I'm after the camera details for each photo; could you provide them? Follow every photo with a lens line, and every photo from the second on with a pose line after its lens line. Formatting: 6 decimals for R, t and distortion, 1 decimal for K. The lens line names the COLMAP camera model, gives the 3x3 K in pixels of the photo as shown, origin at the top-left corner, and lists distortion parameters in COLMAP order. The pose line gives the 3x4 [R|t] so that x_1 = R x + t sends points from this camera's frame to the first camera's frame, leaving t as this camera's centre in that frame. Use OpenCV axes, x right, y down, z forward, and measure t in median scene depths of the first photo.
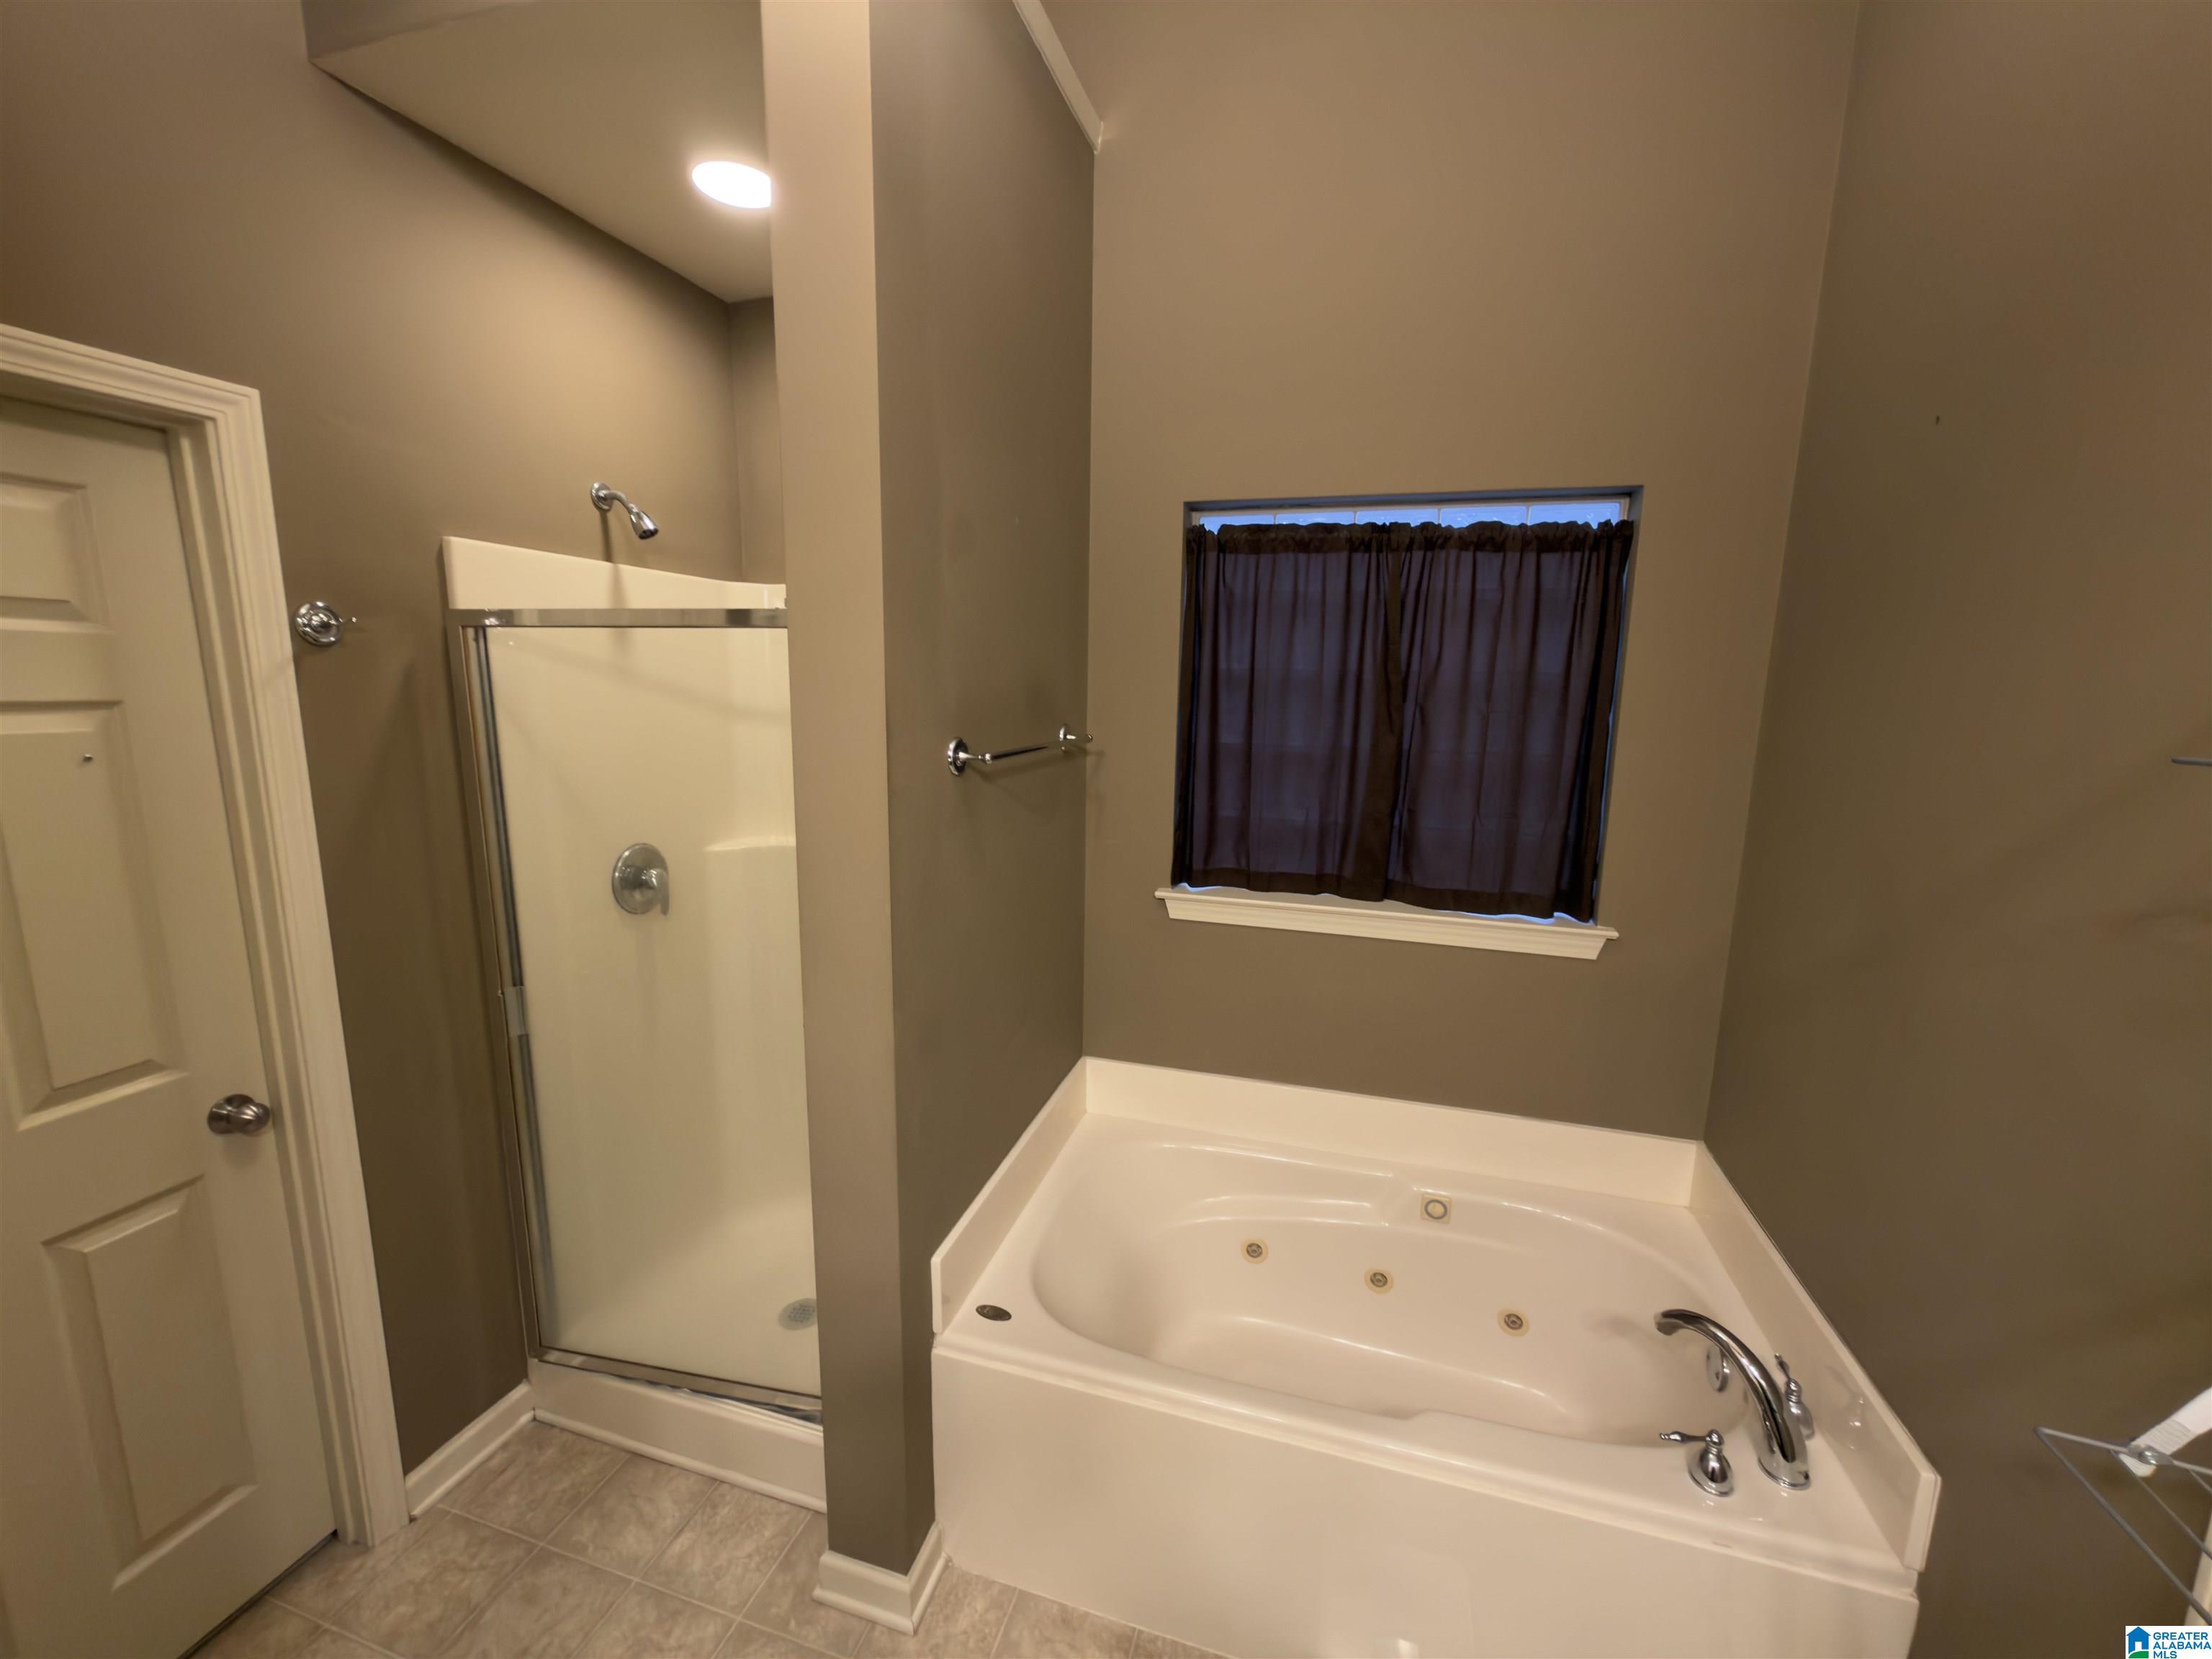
lens RADIAL K [[881.9, 0, 1099.8], [0, 881.9, 832.3], [0, 0, 1]] dist [-0.000192, 0.000166]
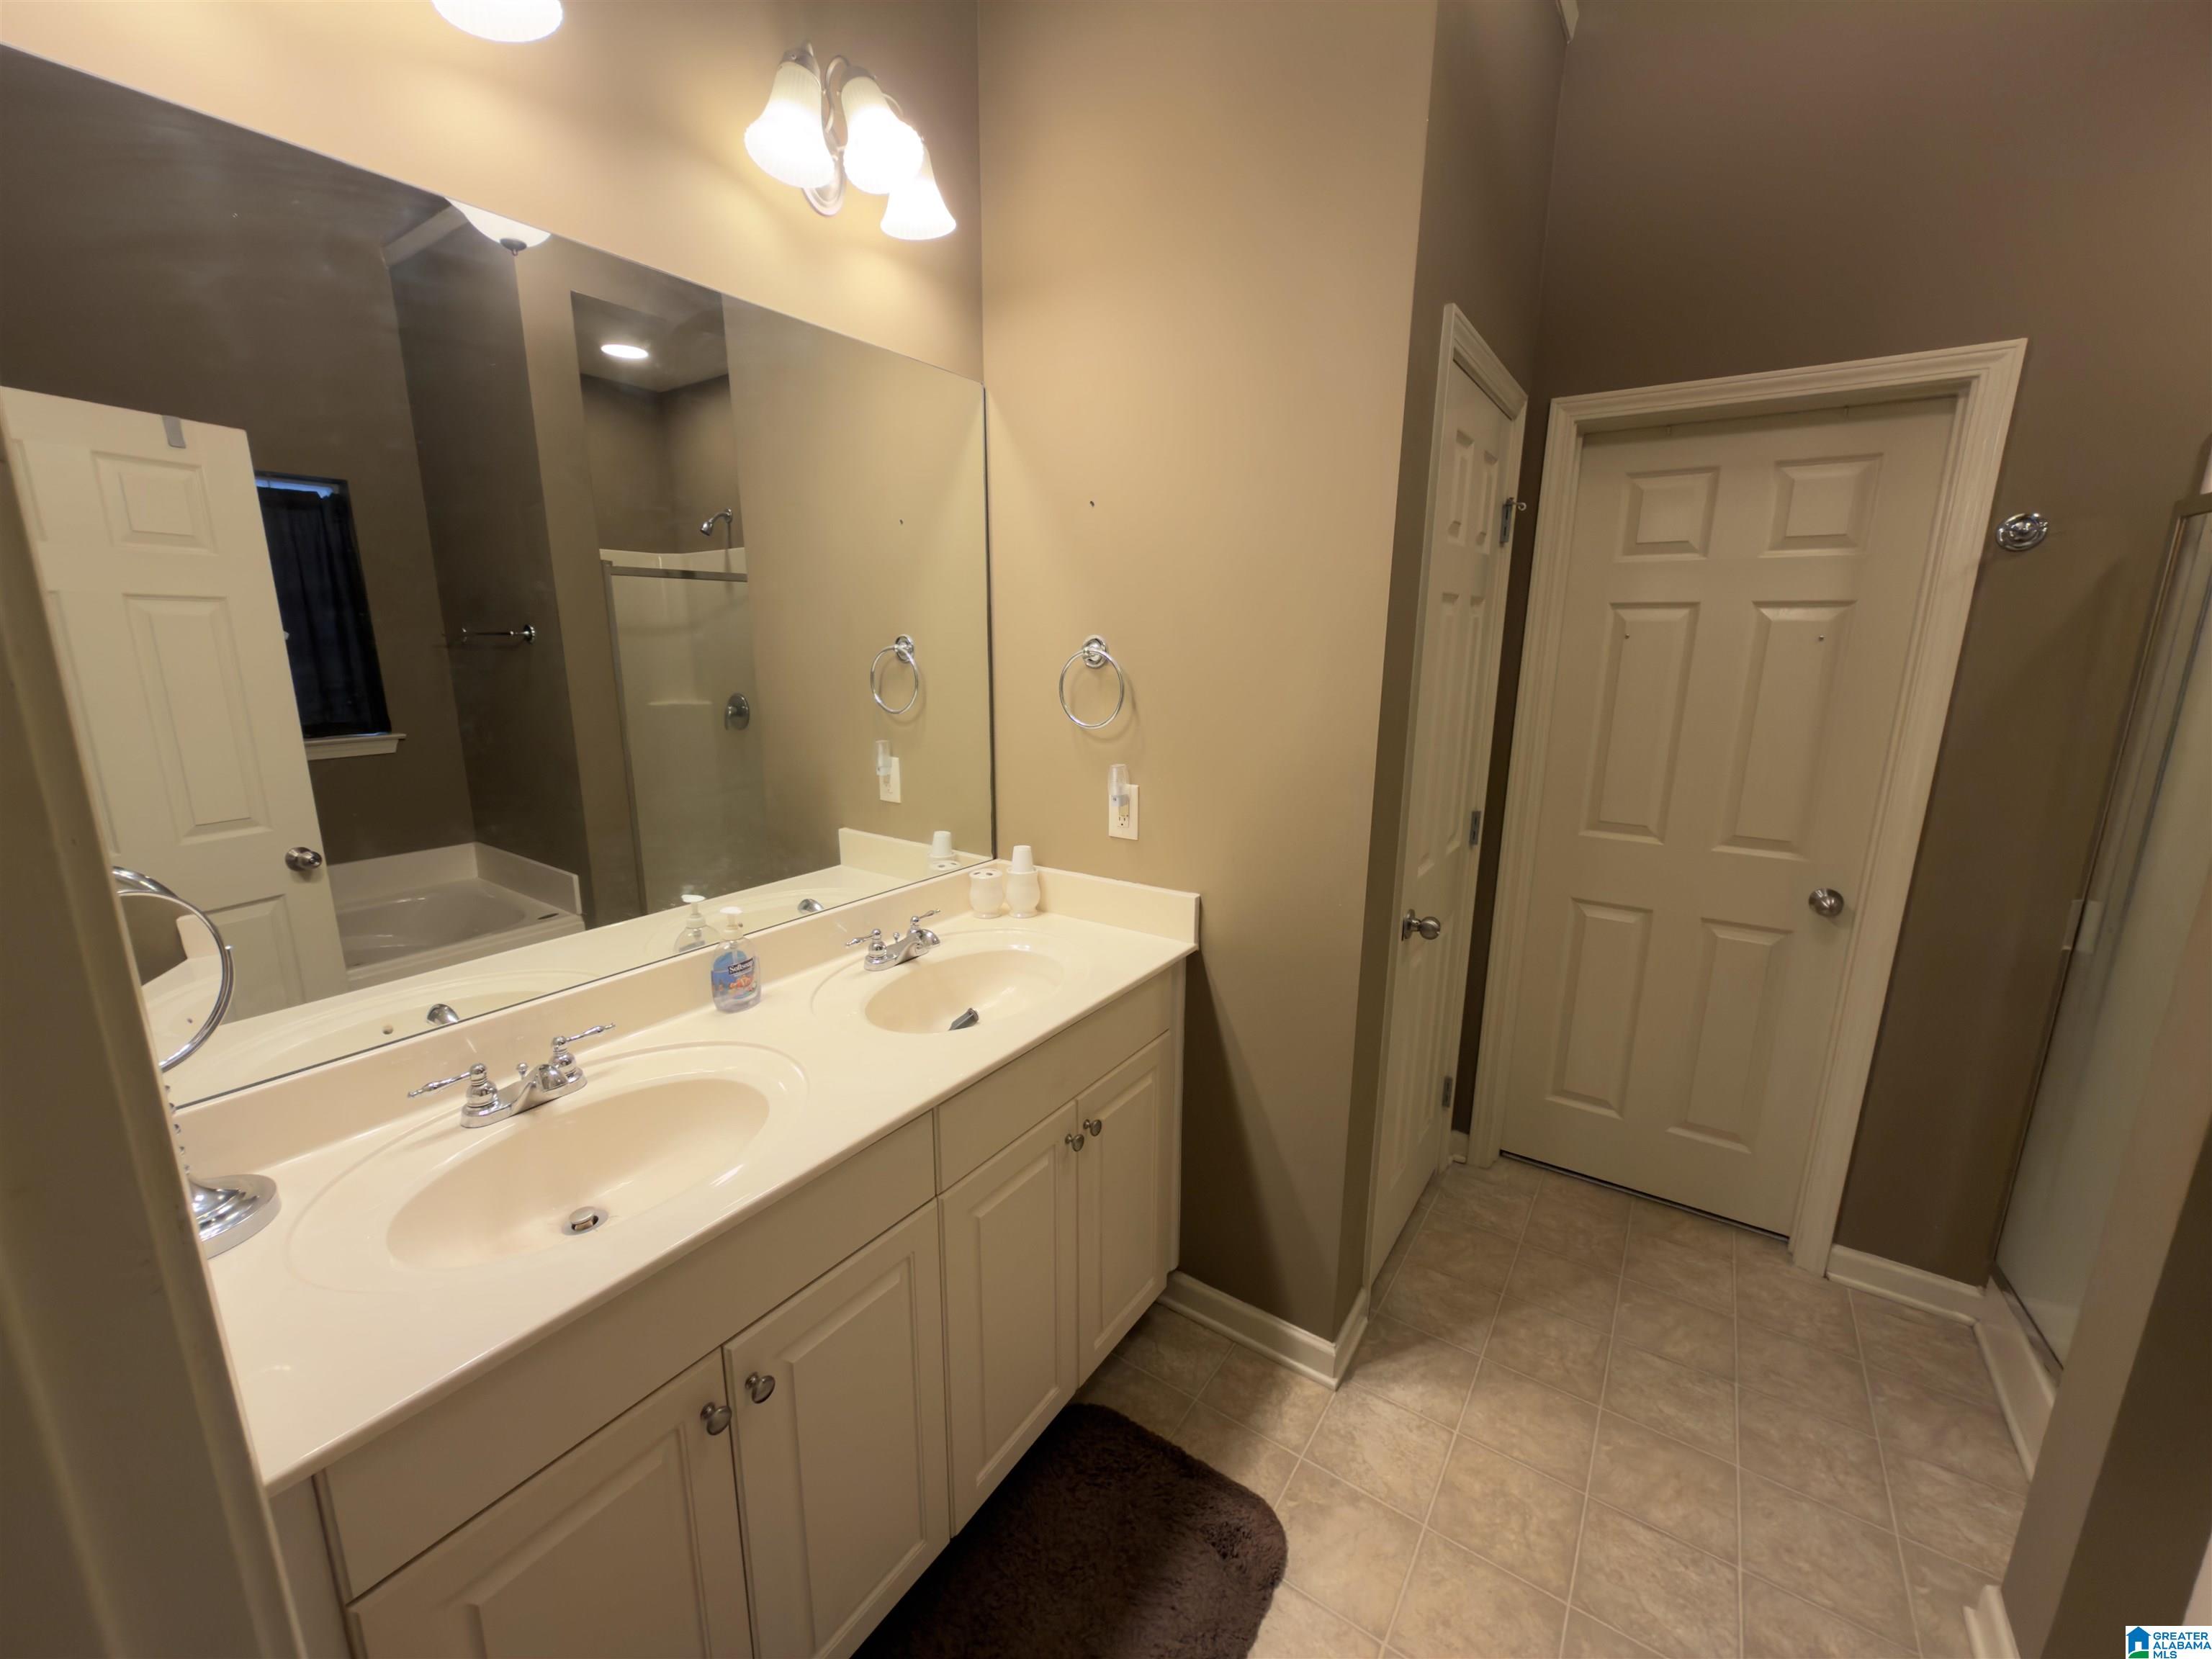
lens RADIAL K [[881.9, 0, 1098.6], [0, 881.9, 835.0], [0, 0, 1]] dist [-0.000192, 0.000166]
pose [[-0.305261, 0.193876, -0.932324, 0.614311], [-0.174967, 0.950968, 0.255041, 0.058814], [0.936057, 0.240980, -0.256372, 0.232484]]
